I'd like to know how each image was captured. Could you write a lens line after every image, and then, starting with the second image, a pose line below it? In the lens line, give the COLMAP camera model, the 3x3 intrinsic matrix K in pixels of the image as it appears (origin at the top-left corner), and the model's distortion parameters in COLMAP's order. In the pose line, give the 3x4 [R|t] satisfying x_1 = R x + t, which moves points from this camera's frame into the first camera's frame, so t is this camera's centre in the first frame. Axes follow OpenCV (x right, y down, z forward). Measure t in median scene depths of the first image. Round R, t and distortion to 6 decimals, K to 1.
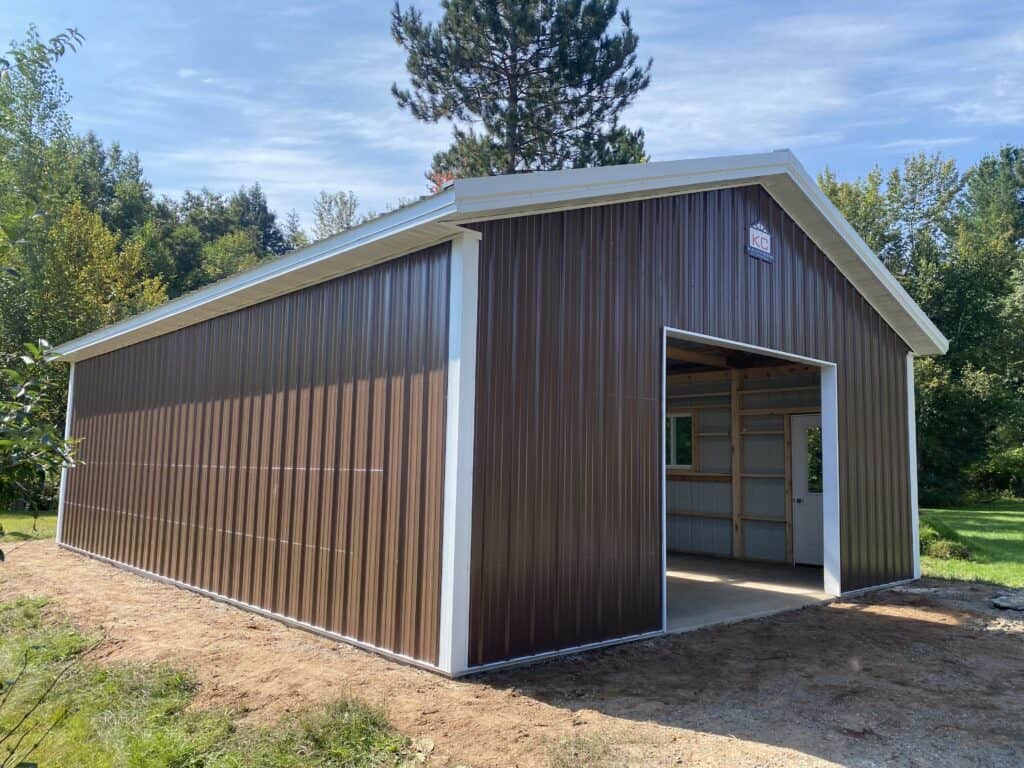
lens RADIAL K [[799.3, 0, 512.0], [0, 799.3, 384.0], [0, 0, 1]] dist [0.052316, -0.063592]
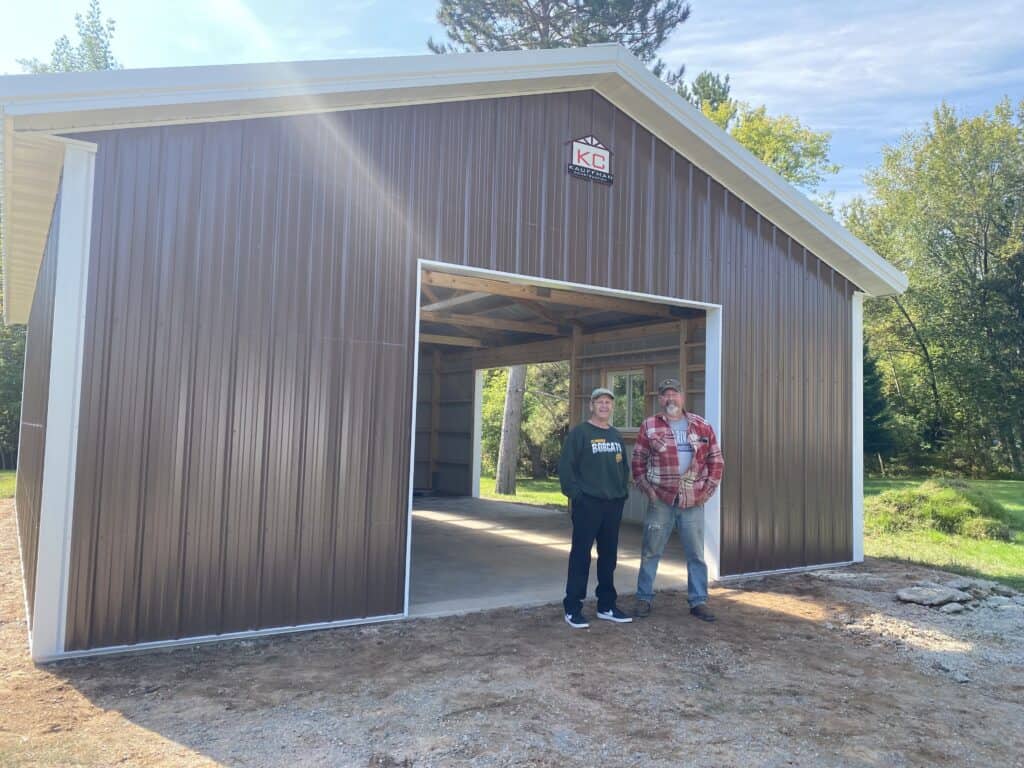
lens RADIAL K [[800.9, 0, 512.1], [0, 800.9, 377.7], [0, 0, 1]] dist [0.011669, 0.002481]
pose [[0.985949, -0.005293, -0.166961, 0.441498], [0.010824, 0.999422, 0.032238, 0.028312], [0.166694, -0.033593, 0.985436, 0.185785]]
